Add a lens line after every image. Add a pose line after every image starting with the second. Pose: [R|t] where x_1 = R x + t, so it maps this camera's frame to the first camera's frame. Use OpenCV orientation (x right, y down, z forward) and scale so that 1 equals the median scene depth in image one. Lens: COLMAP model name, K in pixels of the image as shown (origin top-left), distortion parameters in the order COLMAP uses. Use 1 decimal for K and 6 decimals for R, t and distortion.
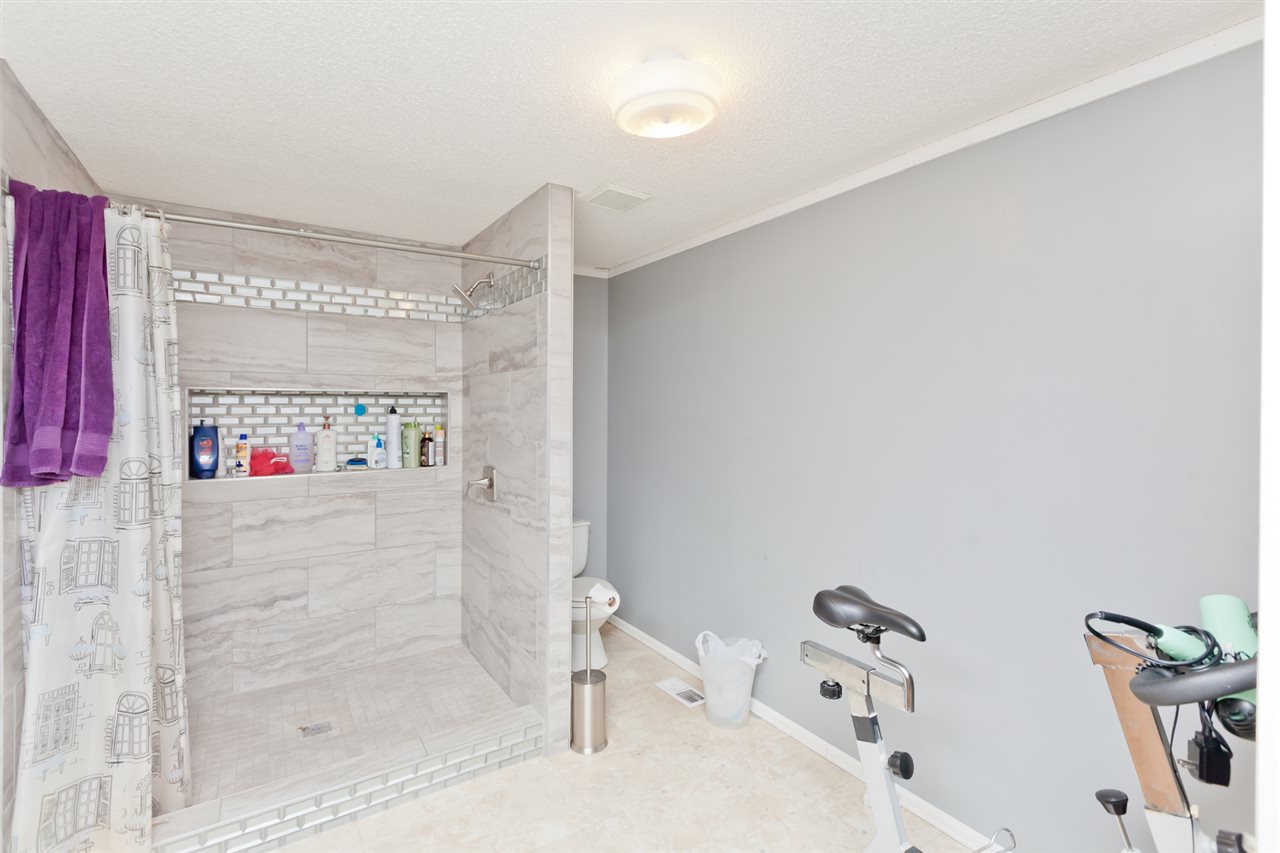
lens RADIAL K [[576.5, 0, 642.6], [0, 576.5, 414.0], [0, 0, 1]] dist [-0.000989, -0.000123]
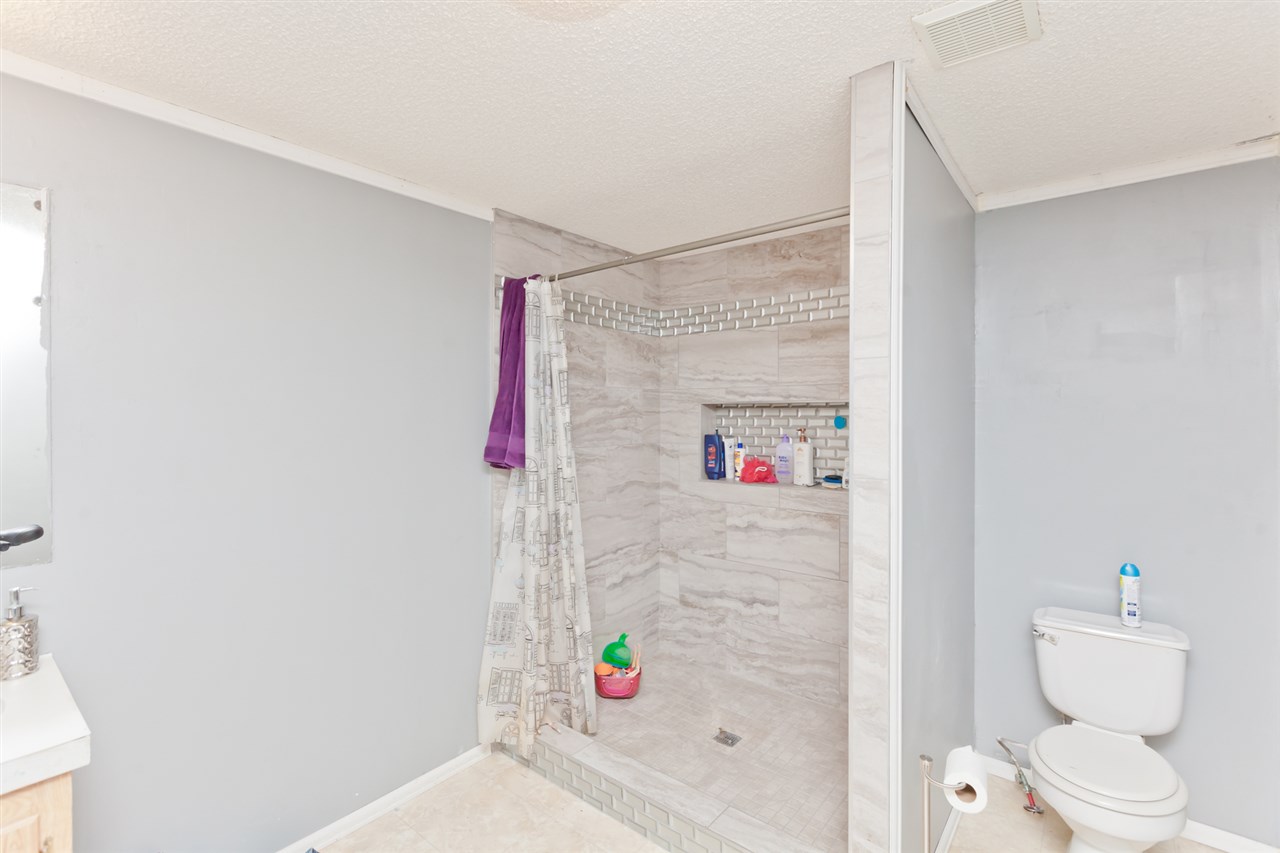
lens RADIAL K [[576.5, 0, 642.6], [0, 576.5, 414.0], [0, 0, 1]] dist [-0.000989, -0.000123]
pose [[0.313227, -0.002329, -0.949675, 0.302095], [-0.013347, 0.999887, -0.006855, -0.011093], [0.949584, 0.014822, 0.313161, 0.461268]]
